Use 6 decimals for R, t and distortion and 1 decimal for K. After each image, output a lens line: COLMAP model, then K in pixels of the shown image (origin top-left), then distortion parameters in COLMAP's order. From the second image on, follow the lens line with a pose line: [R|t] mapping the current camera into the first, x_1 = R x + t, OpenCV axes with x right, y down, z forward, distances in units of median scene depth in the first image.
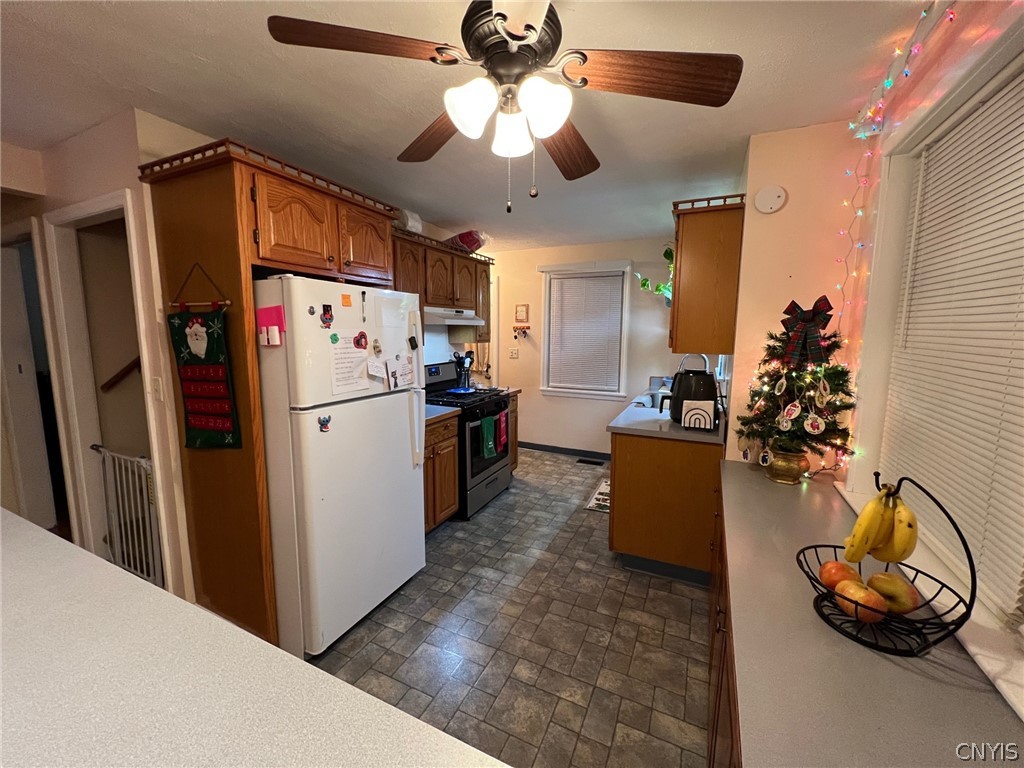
lens RADIAL K [[410.4, 0, 509.4], [0, 410.4, 382.0], [0, 0, 1]] dist [0.000720, 0.000162]
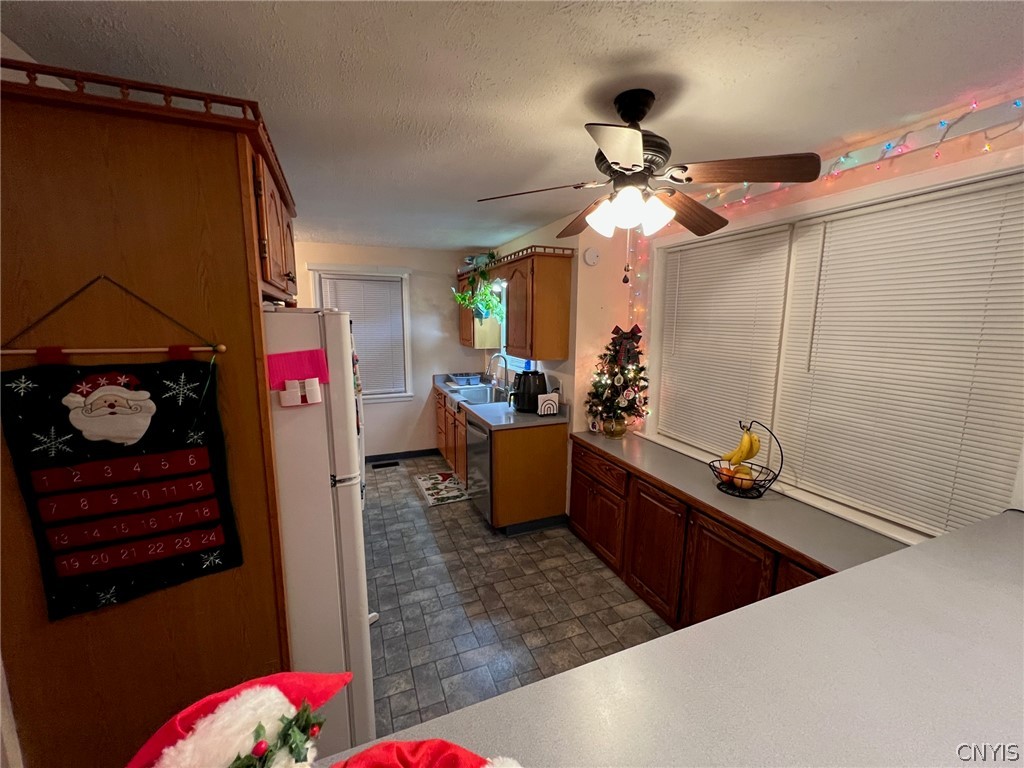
lens RADIAL K [[410.4, 0, 509.4], [0, 410.4, 382.0], [0, 0, 1]] dist [0.000720, 0.000162]
pose [[0.672836, -0.115952, 0.730649, -0.645291], [0.091567, 0.993099, 0.073280, -0.111062], [-0.734103, 0.017597, 0.678810, 0.182483]]
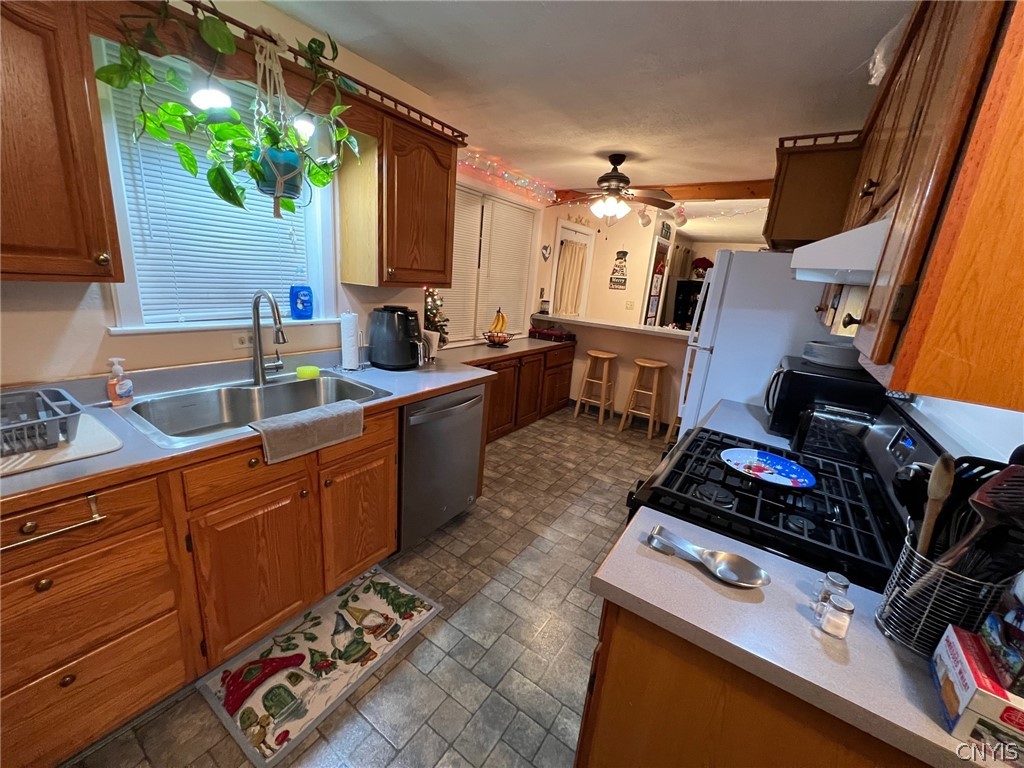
lens RADIAL K [[410.4, 0, 509.4], [0, 410.4, 382.0], [0, 0, 1]] dist [0.000720, 0.000162]
pose [[-0.985345, -0.119806, 0.121419, 0.102621], [-0.065876, 0.923869, 0.376996, -0.259550], [-0.157342, 0.363472, -0.918222, 2.104369]]
